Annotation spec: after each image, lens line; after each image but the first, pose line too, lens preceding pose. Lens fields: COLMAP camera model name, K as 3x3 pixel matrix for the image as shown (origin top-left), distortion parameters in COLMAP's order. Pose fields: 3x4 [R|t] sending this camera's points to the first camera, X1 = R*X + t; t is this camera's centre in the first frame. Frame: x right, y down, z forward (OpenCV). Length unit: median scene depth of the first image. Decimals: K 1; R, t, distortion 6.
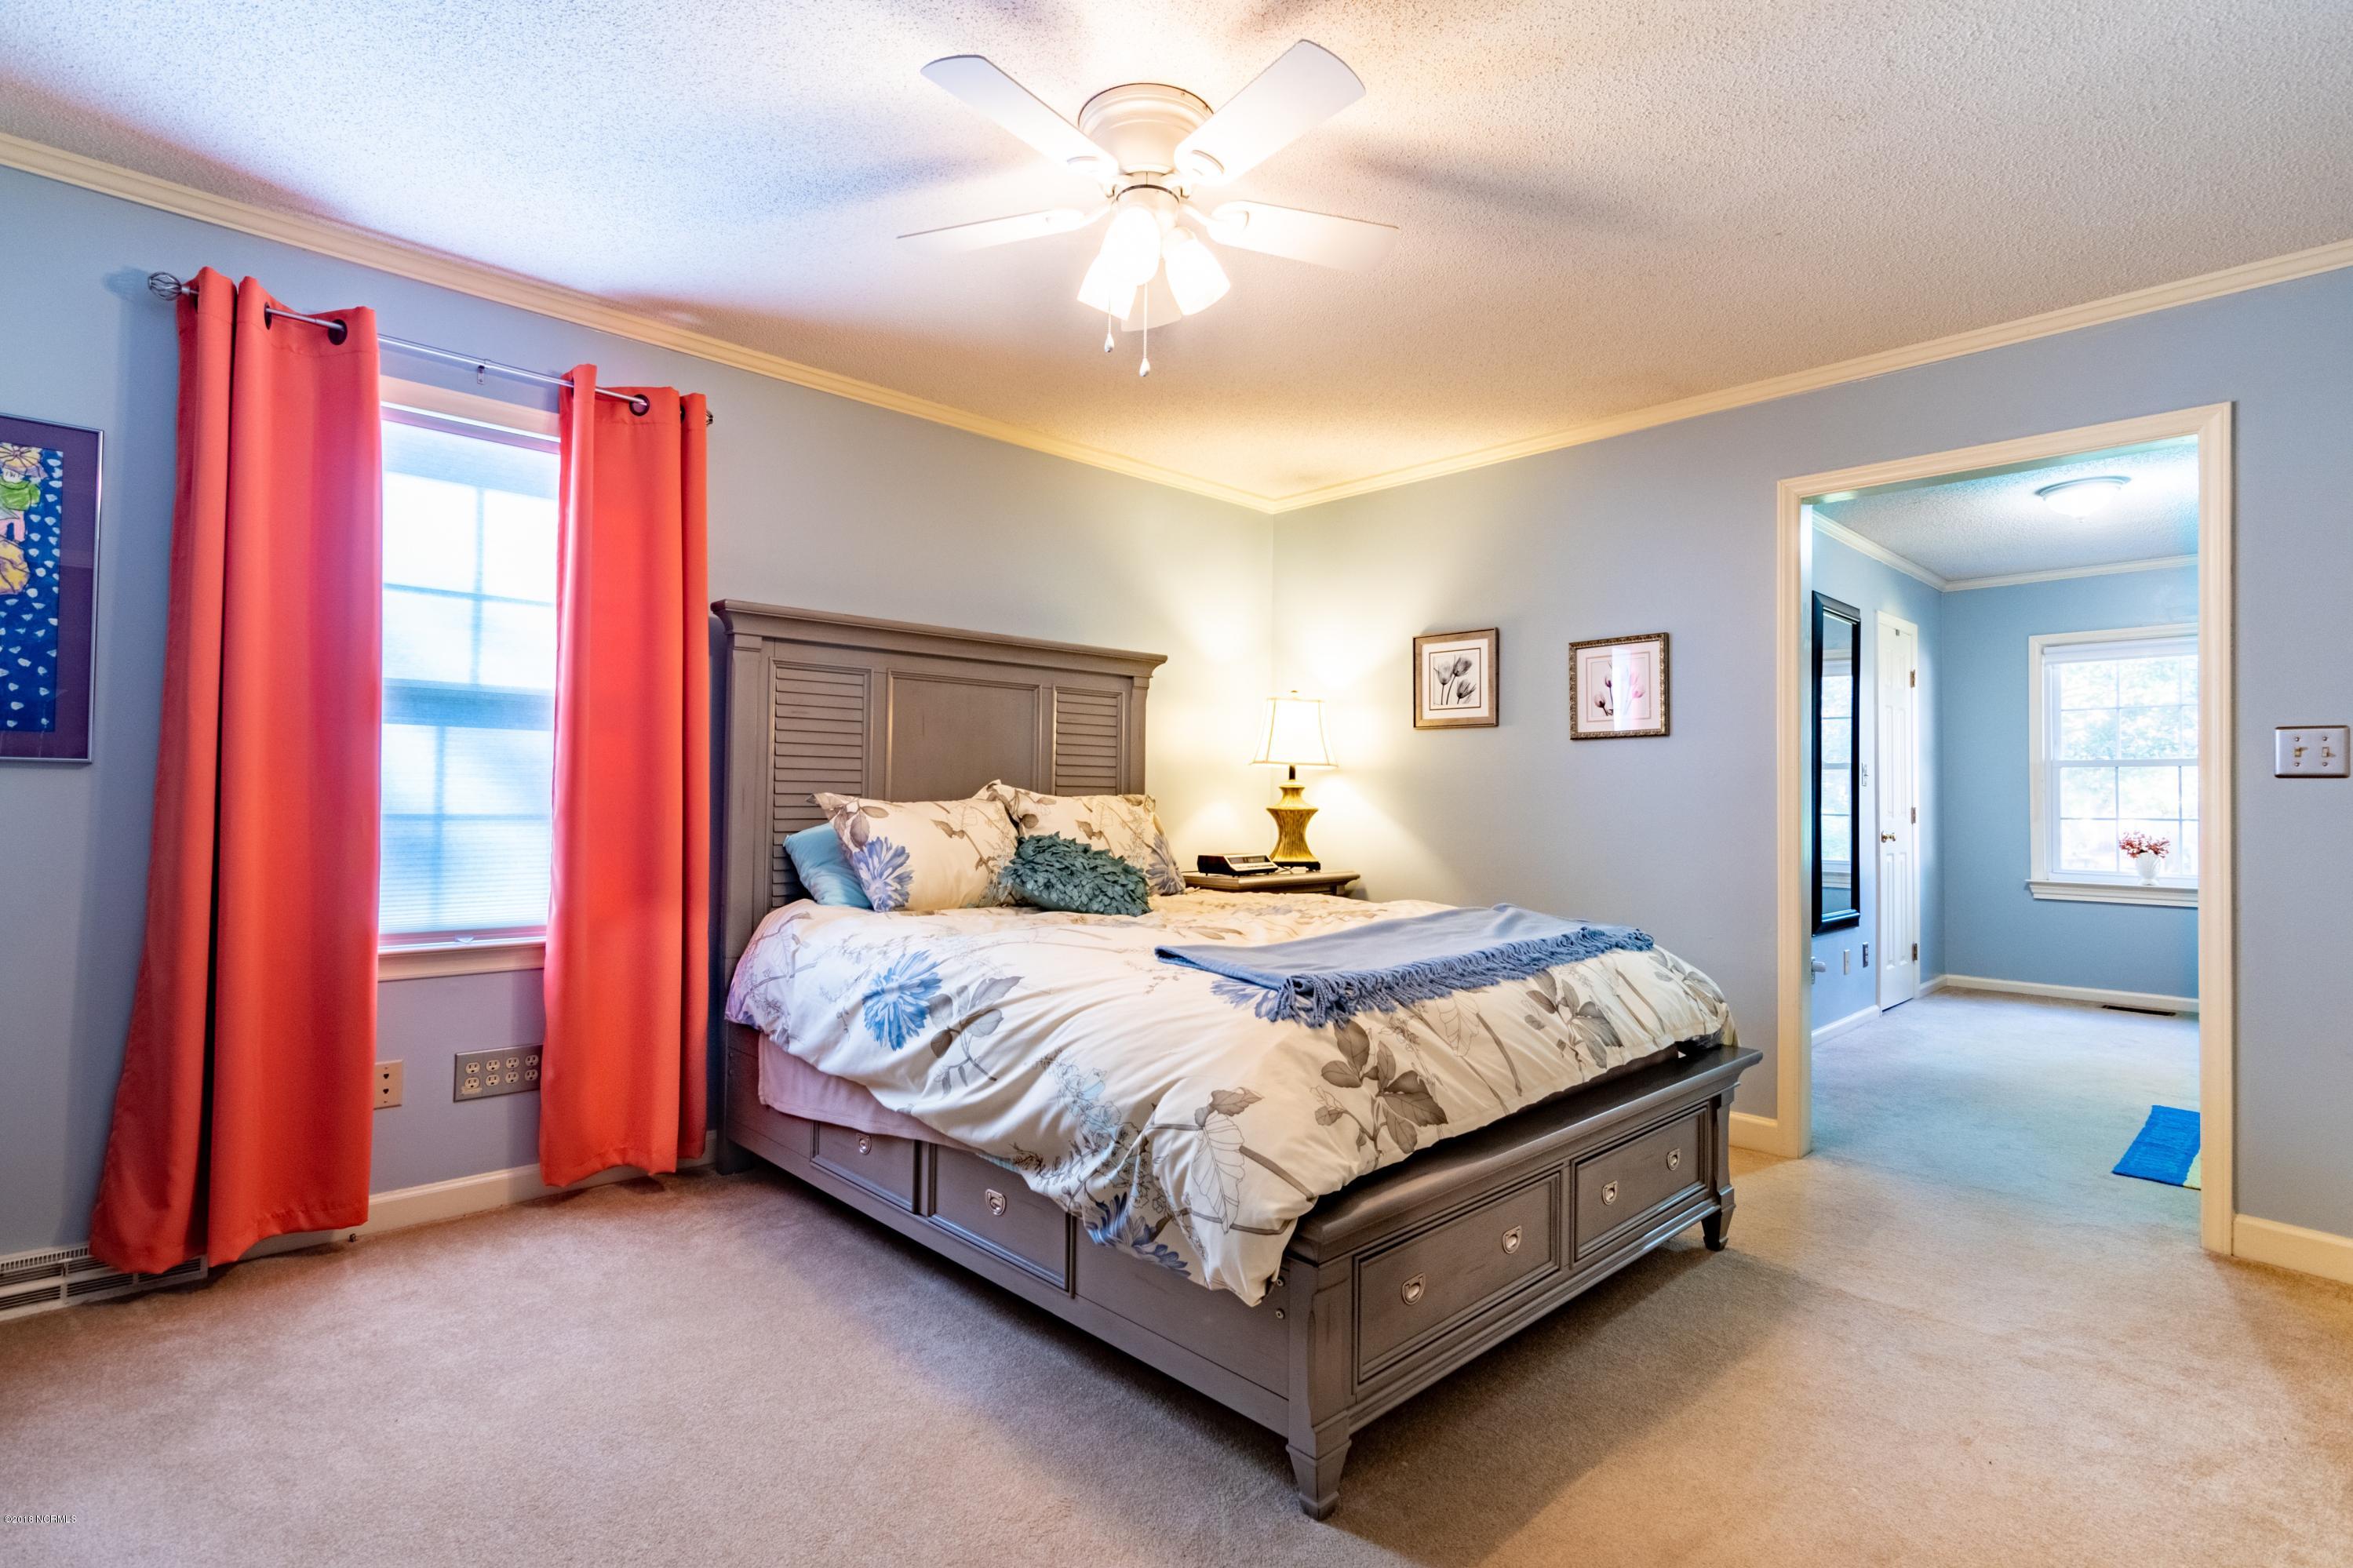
lens RADIAL K [[1151.0, 0, 1176.5], [0, 1151.0, 784.0], [0, 0, 1]] dist [0.000324, 0.000184]
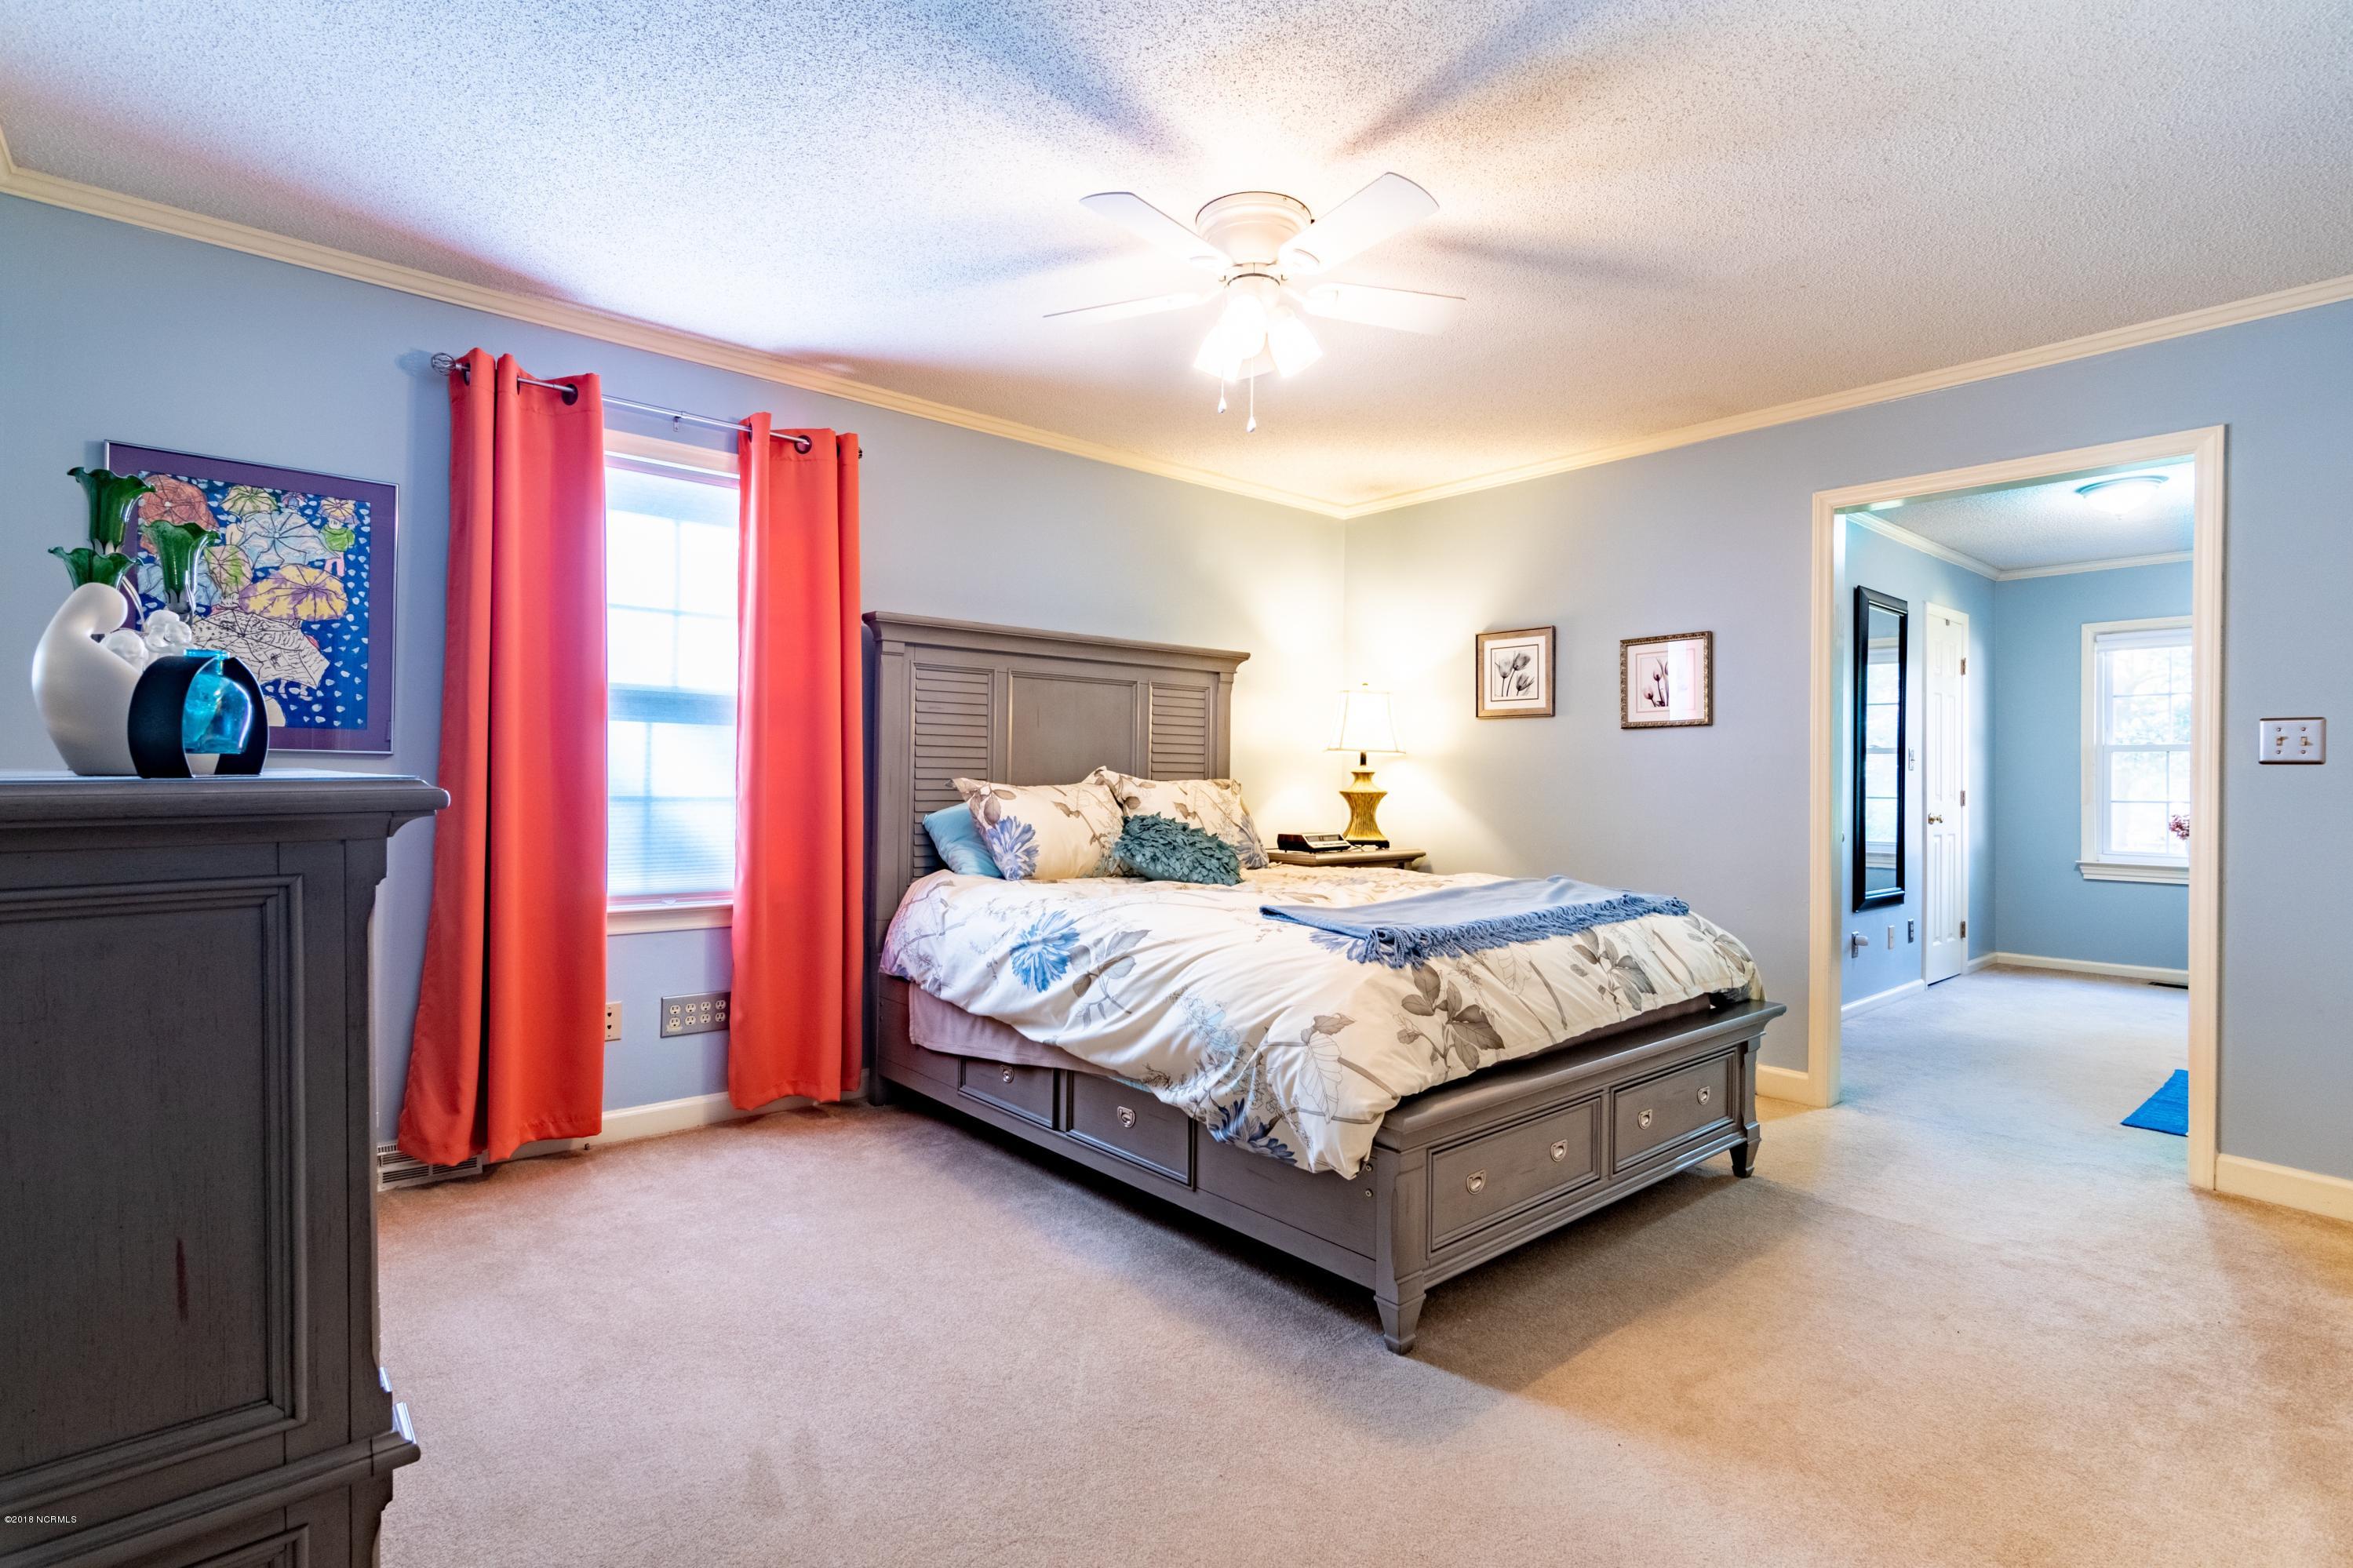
lens RADIAL K [[1151.0, 0, 1176.5], [0, 1151.0, 784.0], [0, 0, 1]] dist [0.000324, 0.000184]
pose [[0.998734, -0.000444, -0.050304, -0.037477], [0.001164, 0.999897, 0.014295, -0.003175], [0.050293, -0.014335, 0.998632, -0.172695]]
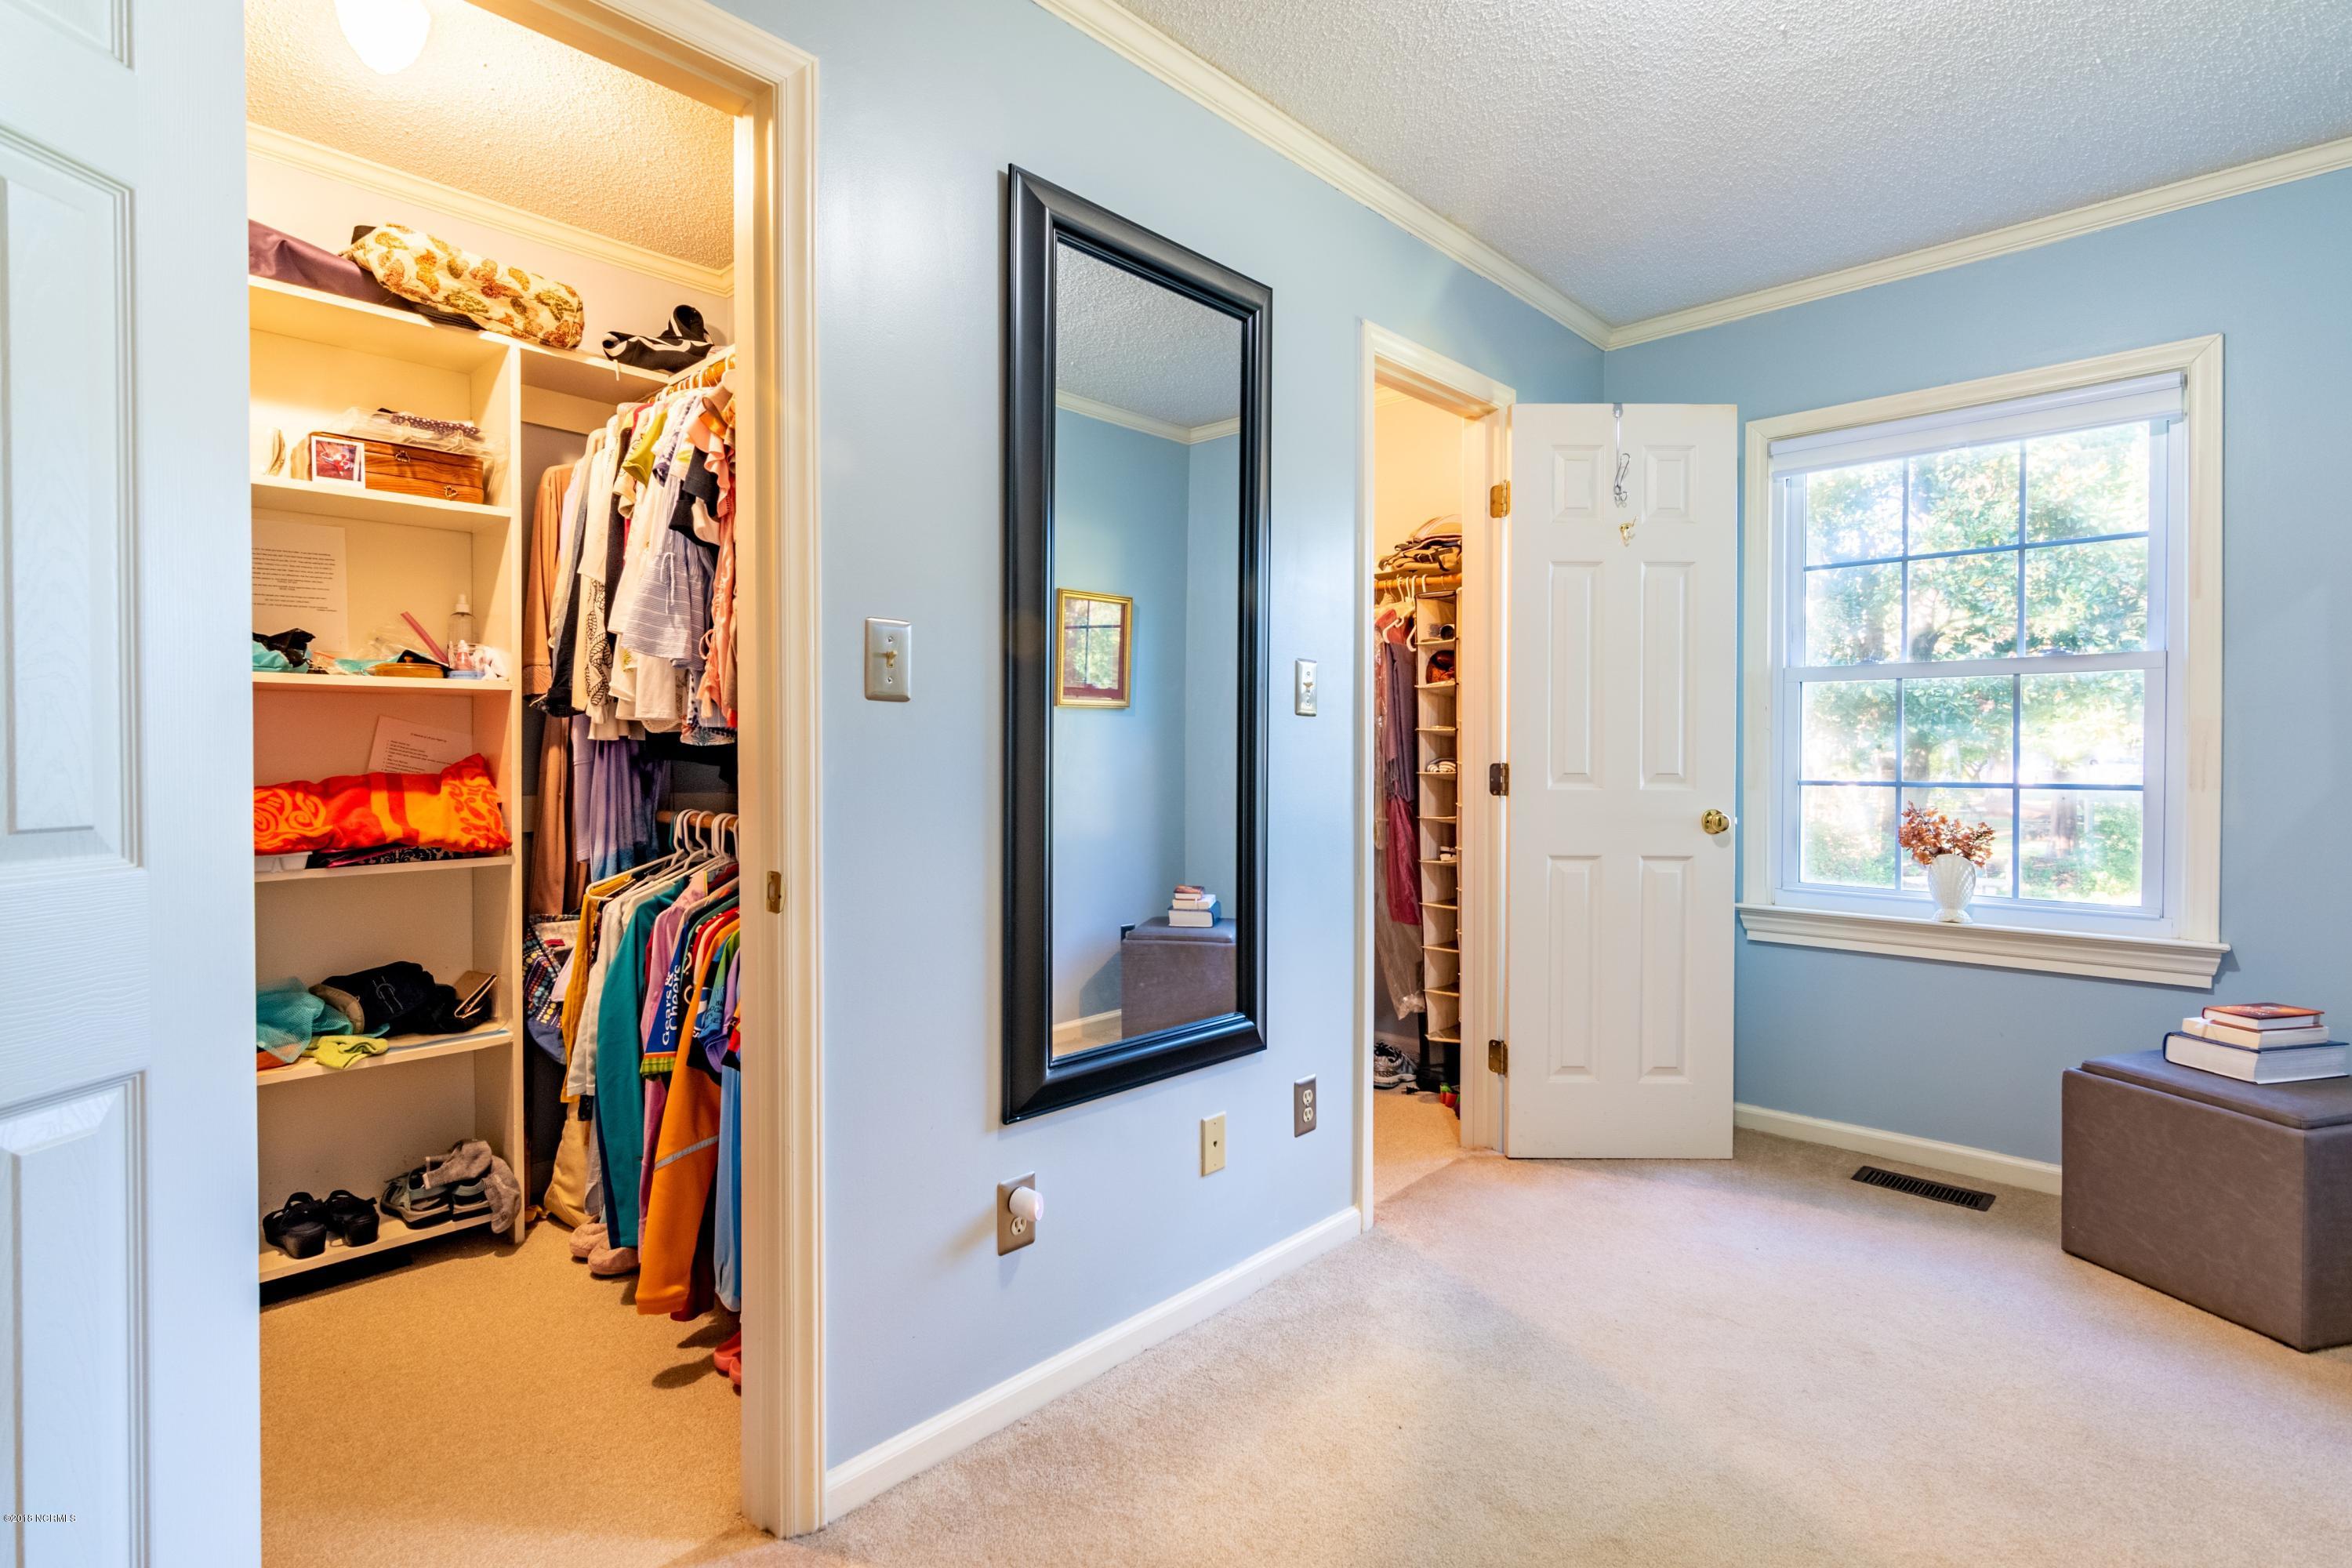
lens RADIAL K [[1150.7, 0, 1176.0], [0, 1150.7, 784.0], [0, 0, 1]] dist [0.000324, 0.000184]
pose [[0.998599, -0.011226, 0.051703, 1.141020], [0.009124, 0.999129, 0.040726, 0.018880], [-0.052116, -0.040197, 0.997832, 1.241006]]
